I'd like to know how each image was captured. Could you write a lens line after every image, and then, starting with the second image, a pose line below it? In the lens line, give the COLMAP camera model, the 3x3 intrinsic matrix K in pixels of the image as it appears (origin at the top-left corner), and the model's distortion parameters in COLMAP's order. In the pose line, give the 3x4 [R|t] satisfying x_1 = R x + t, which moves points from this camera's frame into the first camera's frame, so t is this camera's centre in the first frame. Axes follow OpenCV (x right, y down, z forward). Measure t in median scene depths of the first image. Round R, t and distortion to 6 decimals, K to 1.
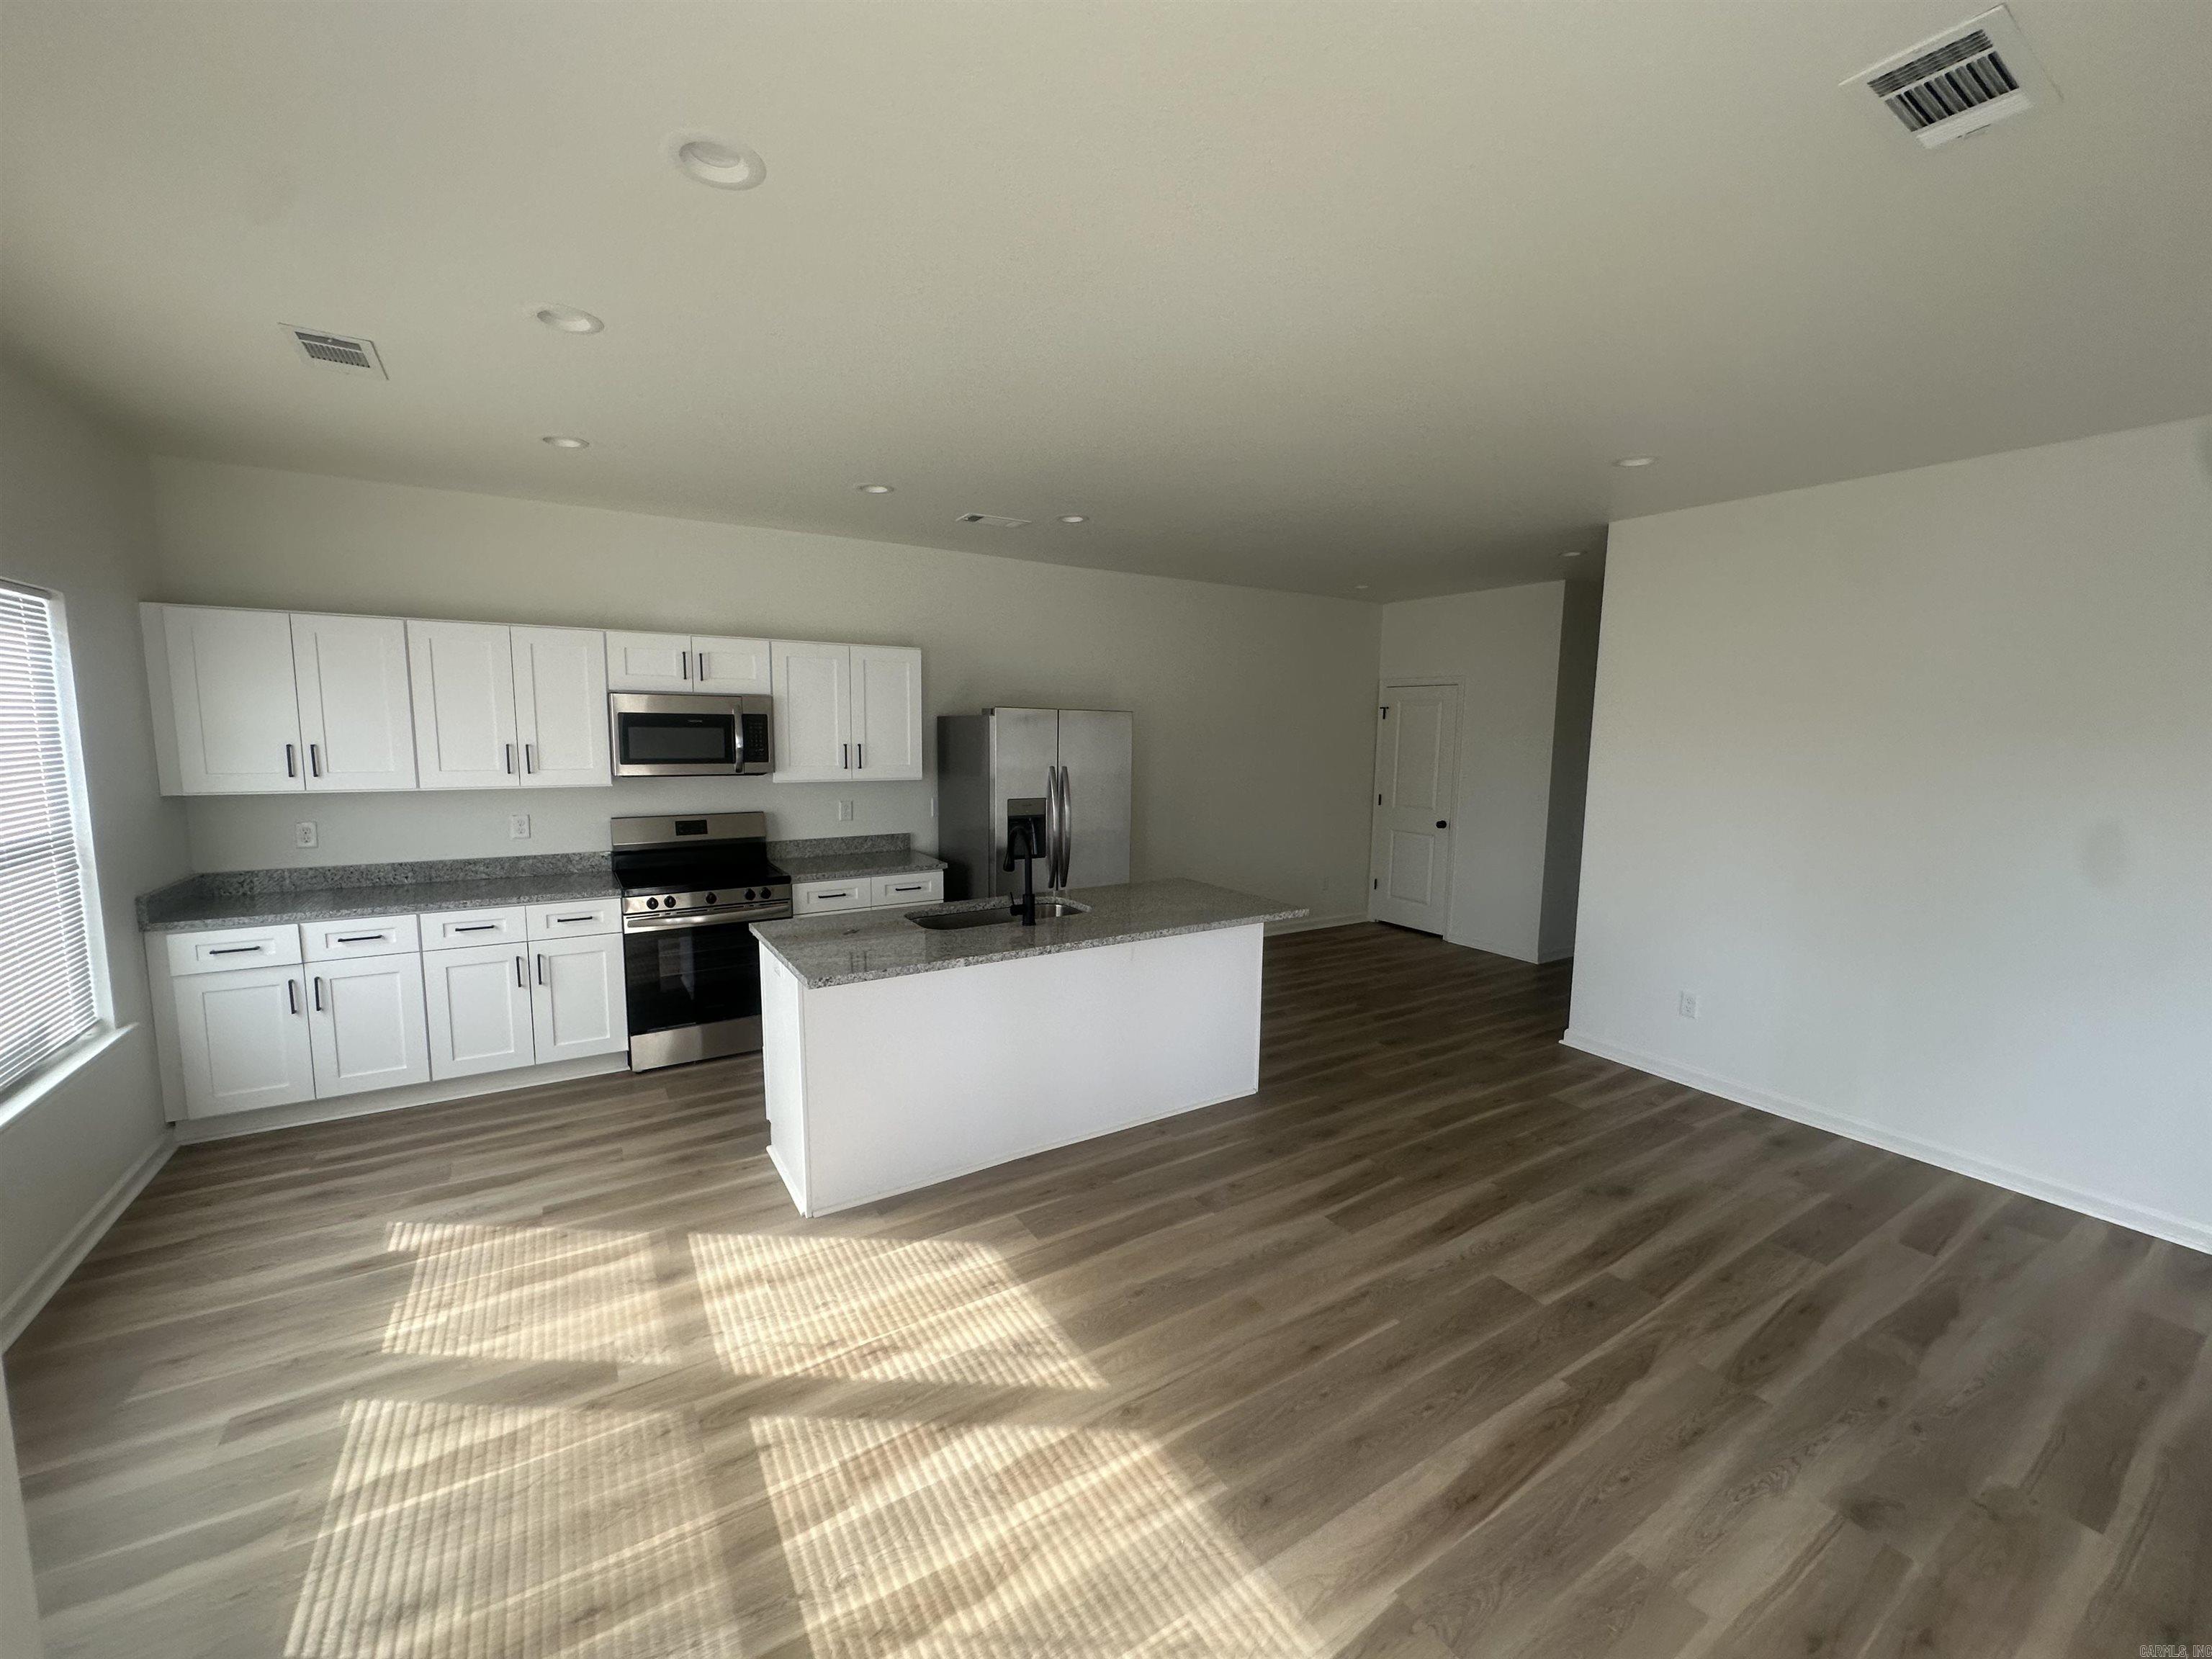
lens RADIAL K [[881.3, 0, 1110.9], [0, 881.3, 828.2], [0, 0, 1]] dist [-0.004037, 0.000420]
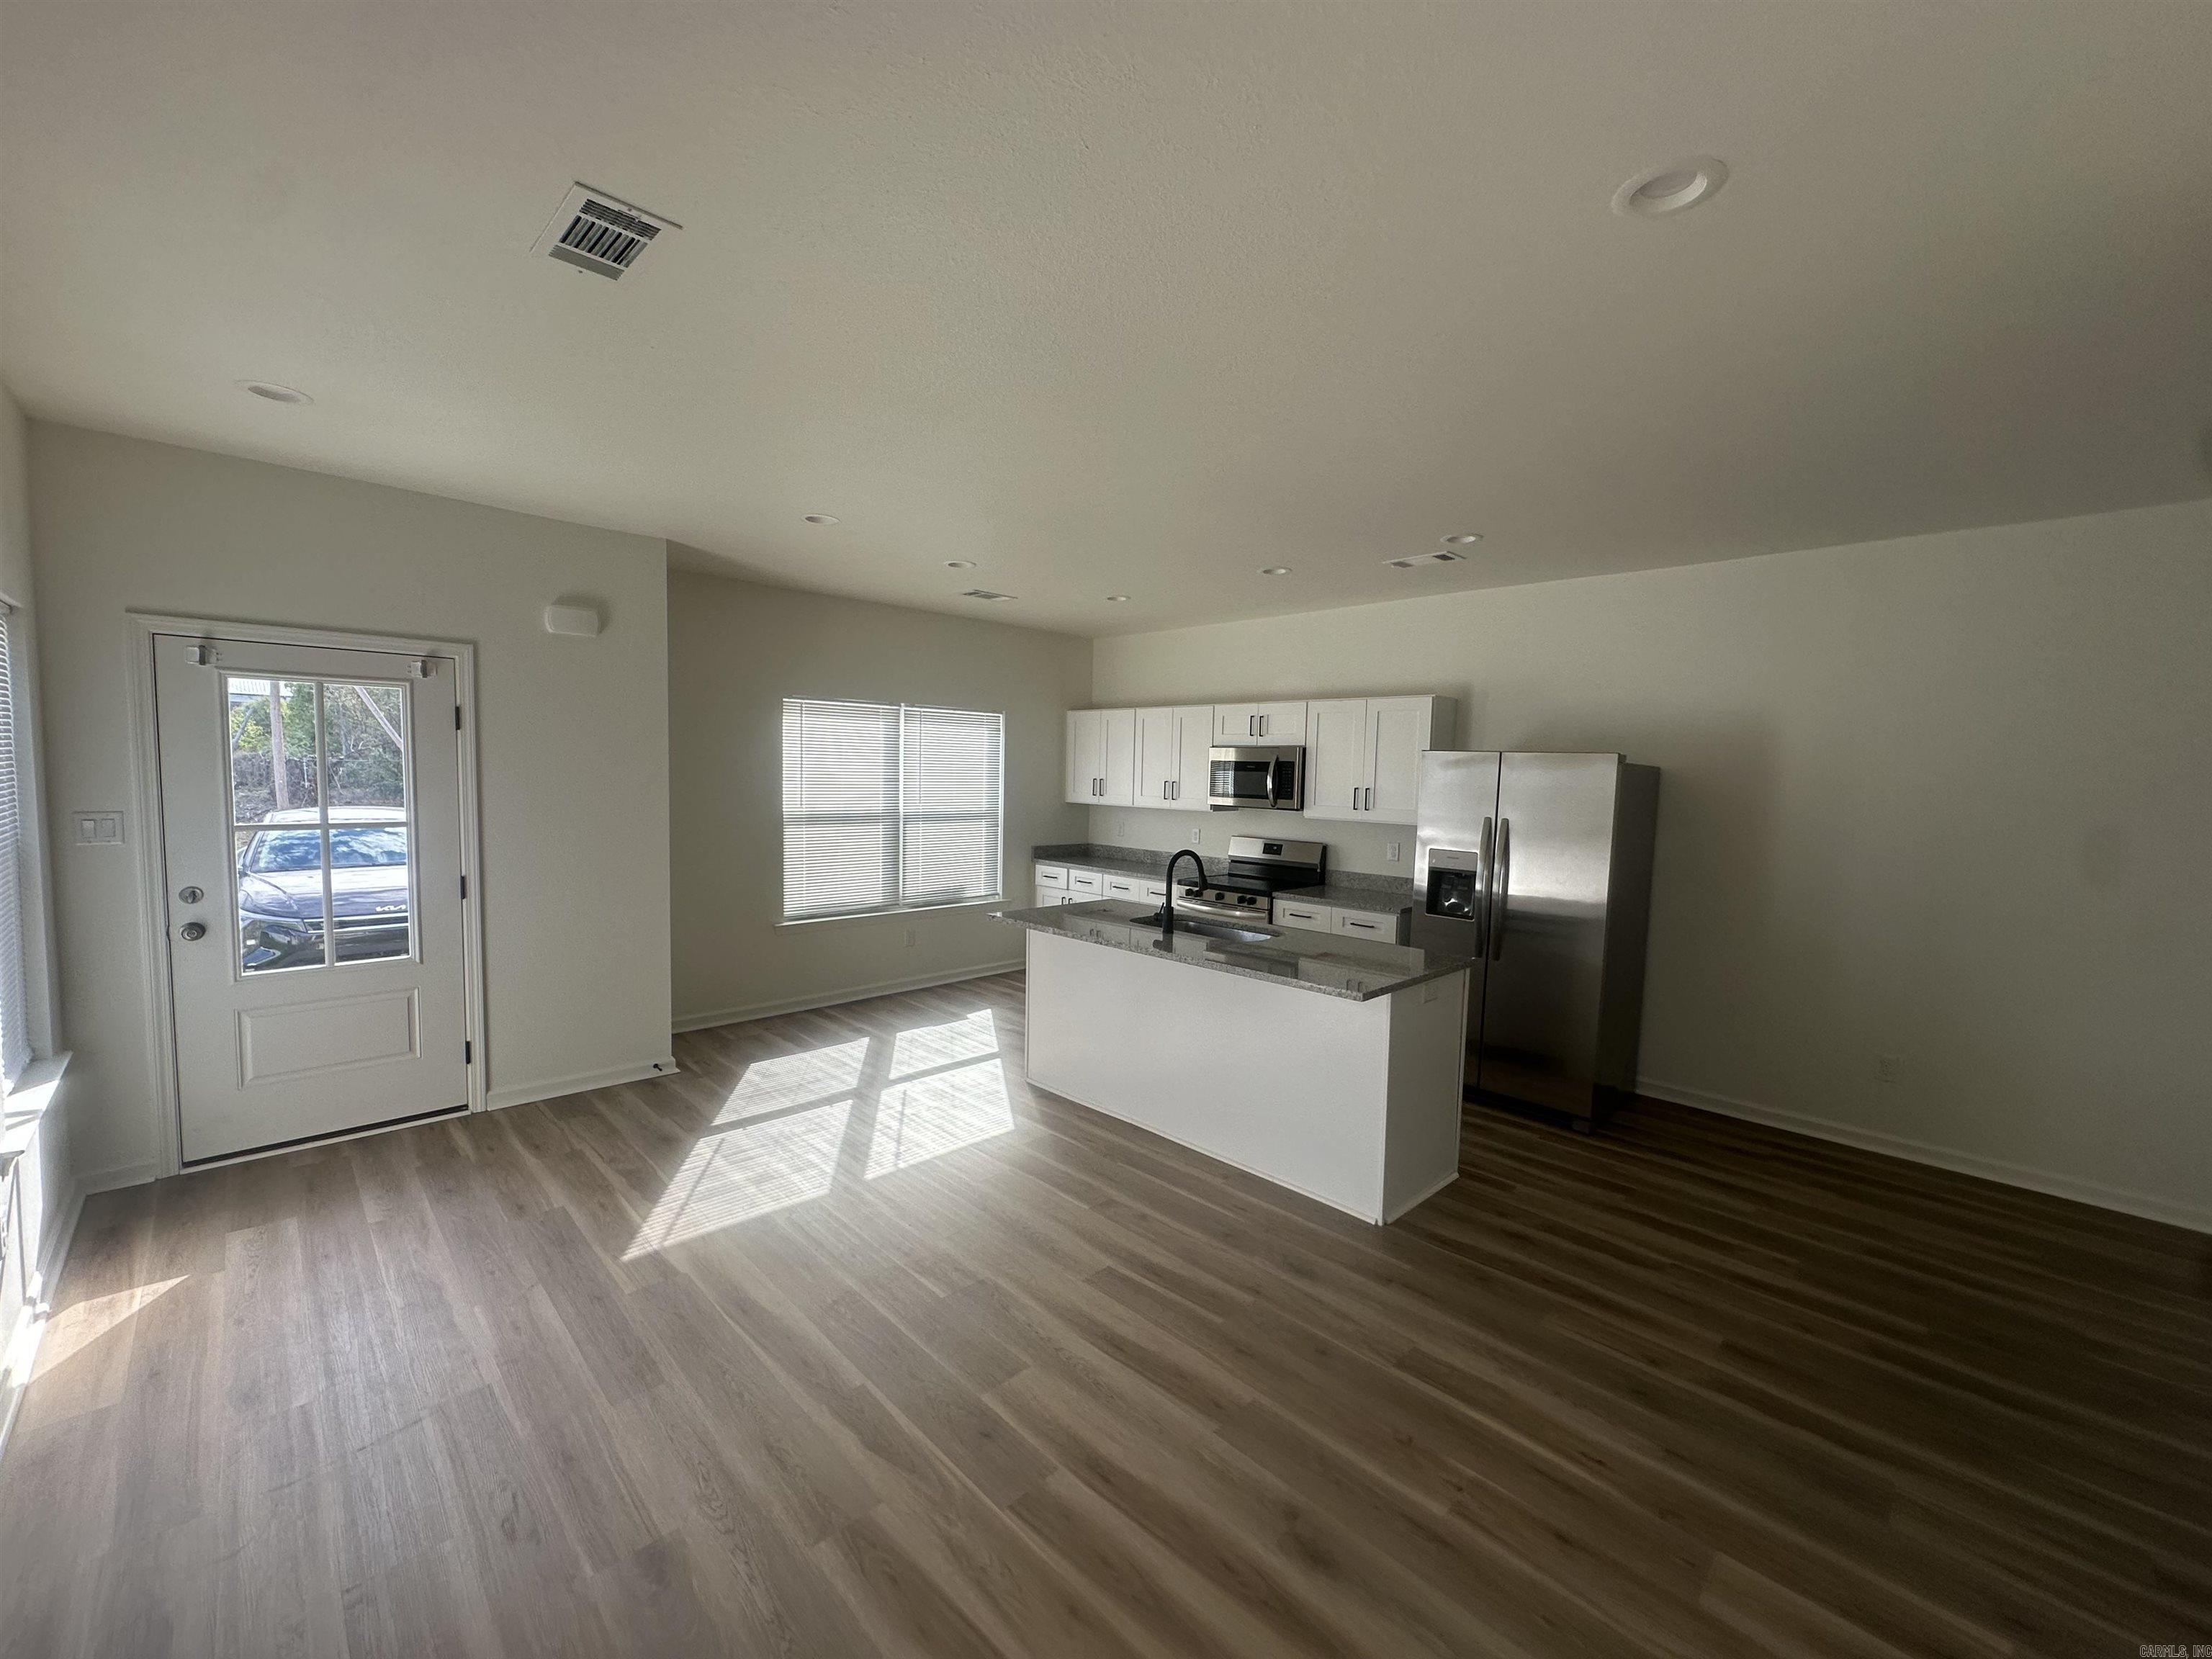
lens RADIAL K [[881.3, 0, 1097.1], [0, 881.3, 828.3], [0, 0, 1]] dist [-0.004037, 0.000420]
pose [[0.211376, 0.058496, -0.975653, 0.856123], [-0.133000, 0.990644, 0.030580, -0.042595], [0.968314, 0.123298, 0.217178, 0.539937]]
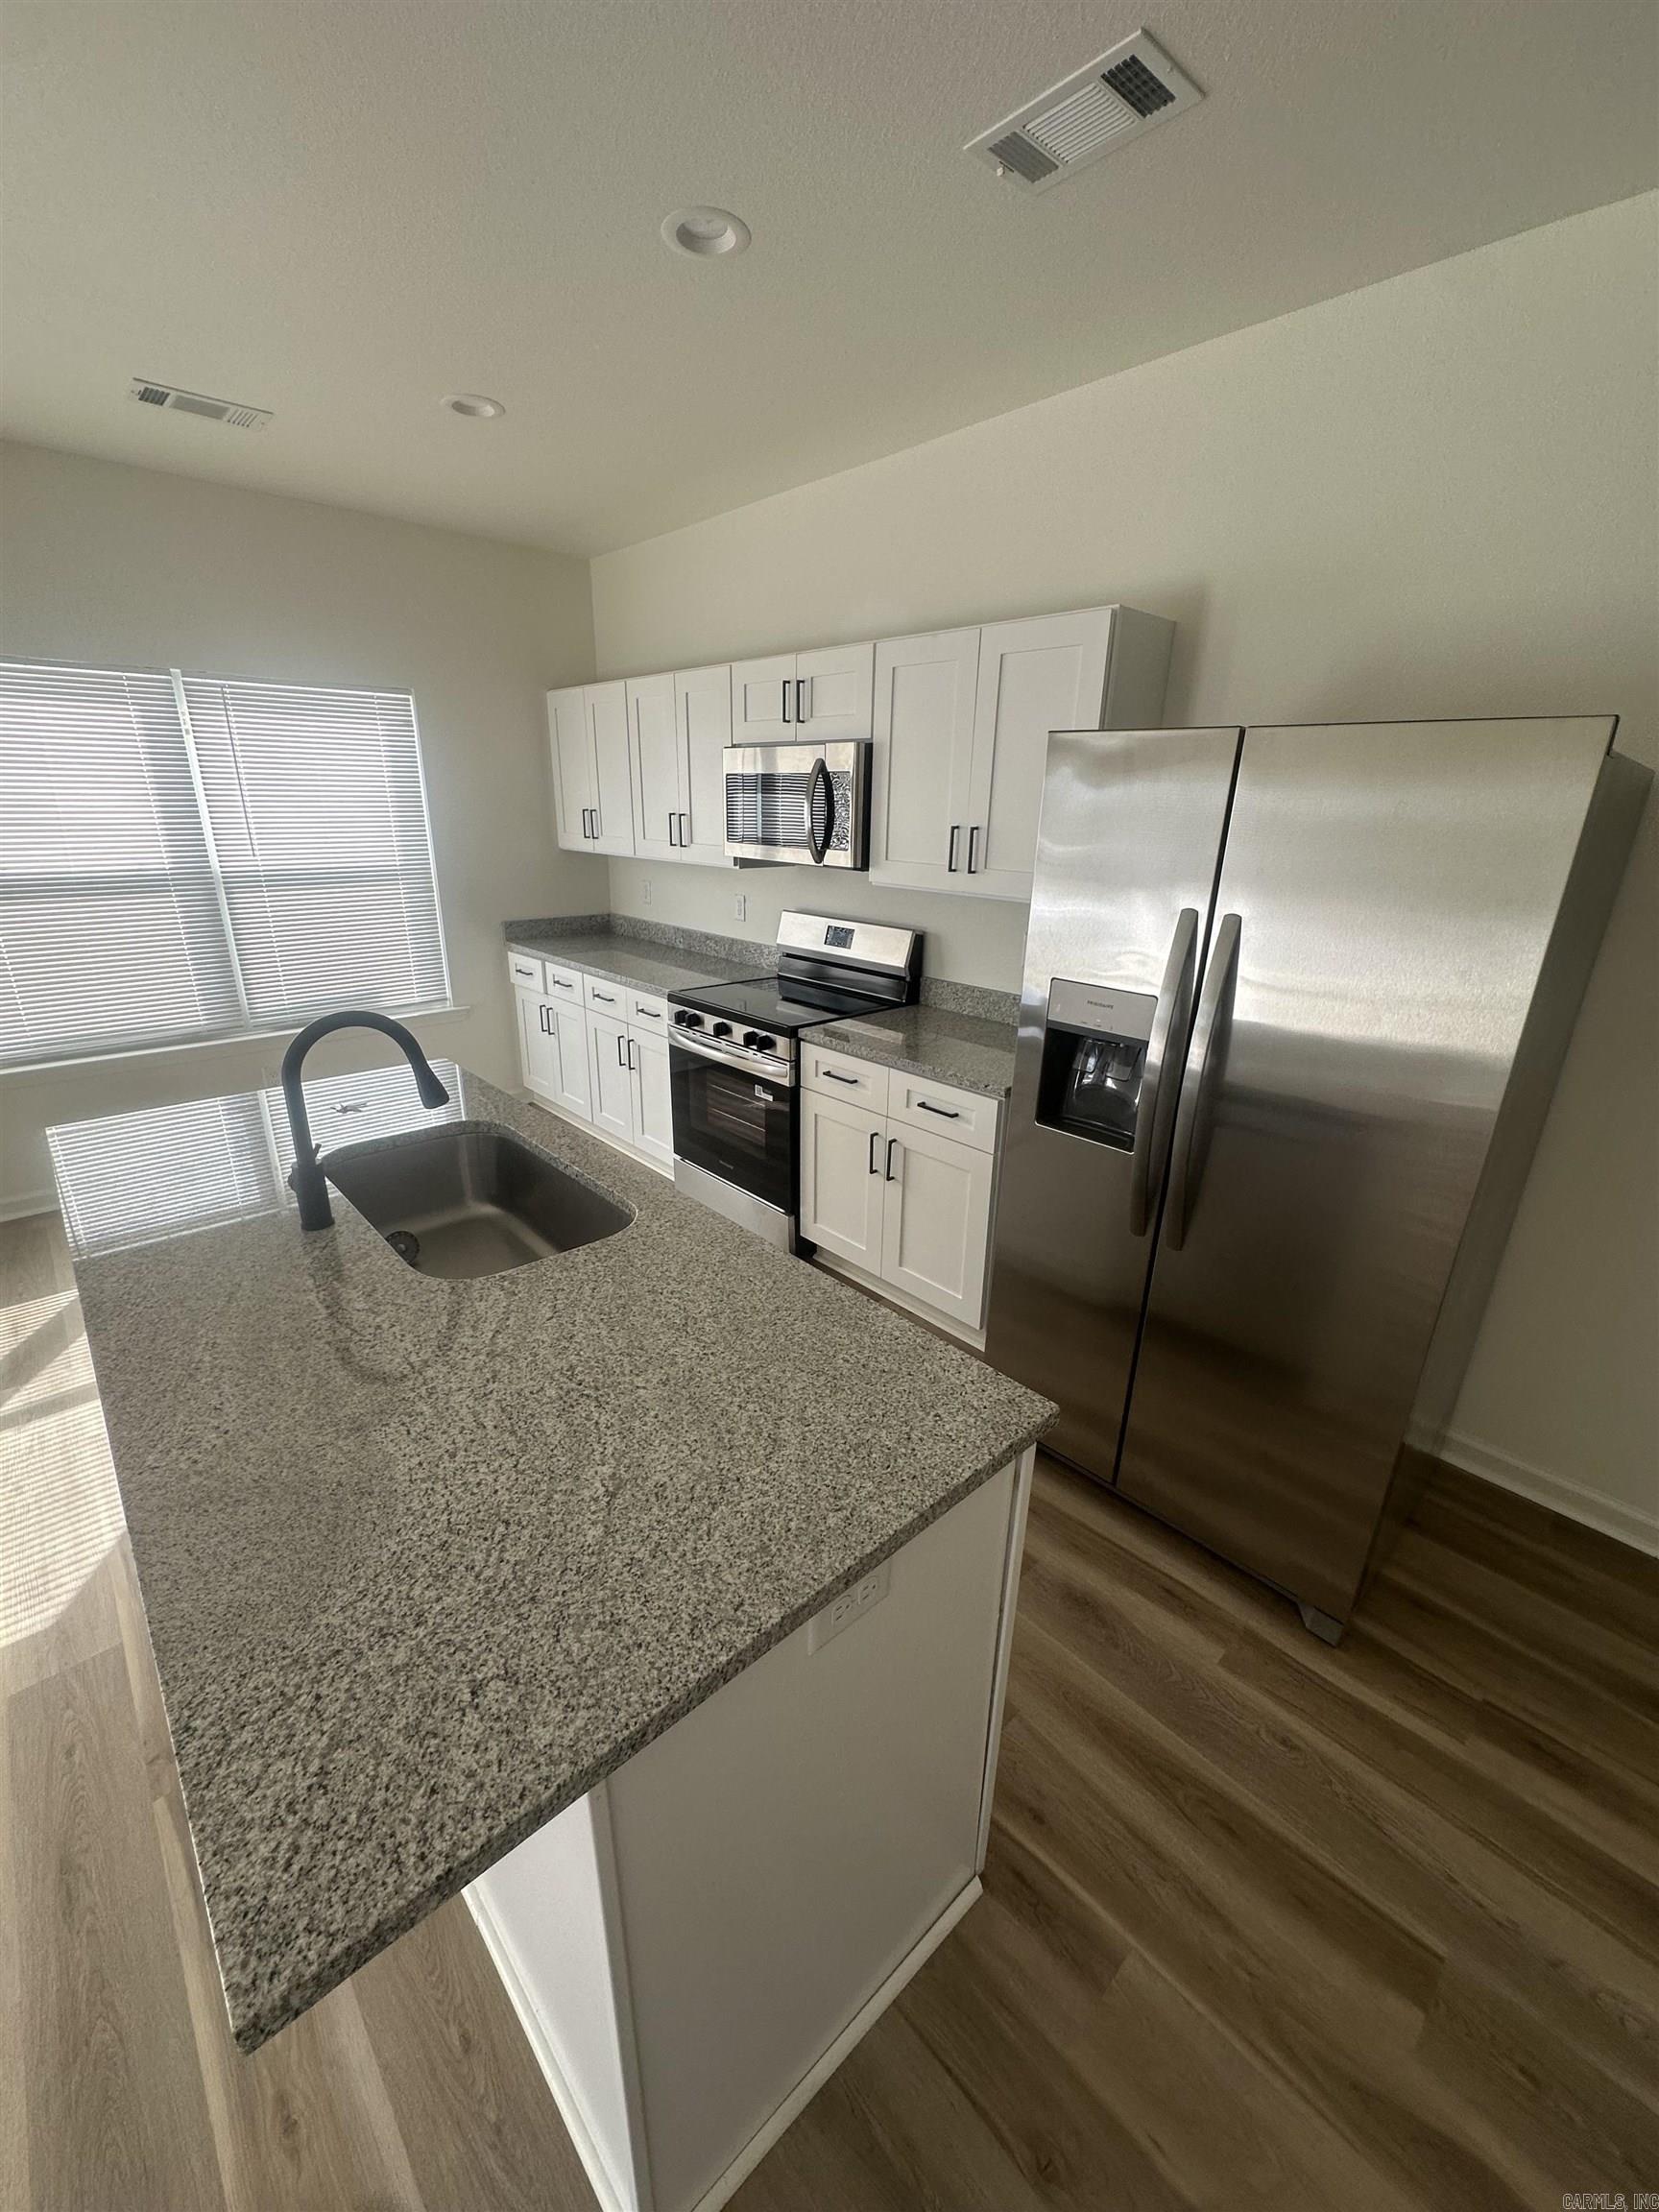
lens RADIAL K [[881.3, 0, 824.9], [0, 881.3, 1097.9], [0, 0, 1]] dist [-0.004037, 0.000420]
pose [[0.184131, 0.311093, -0.932372, 0.298595], [-0.126354, 0.948212, 0.291425, -0.101507], [0.974746, 0.064149, 0.213903, 0.976830]]
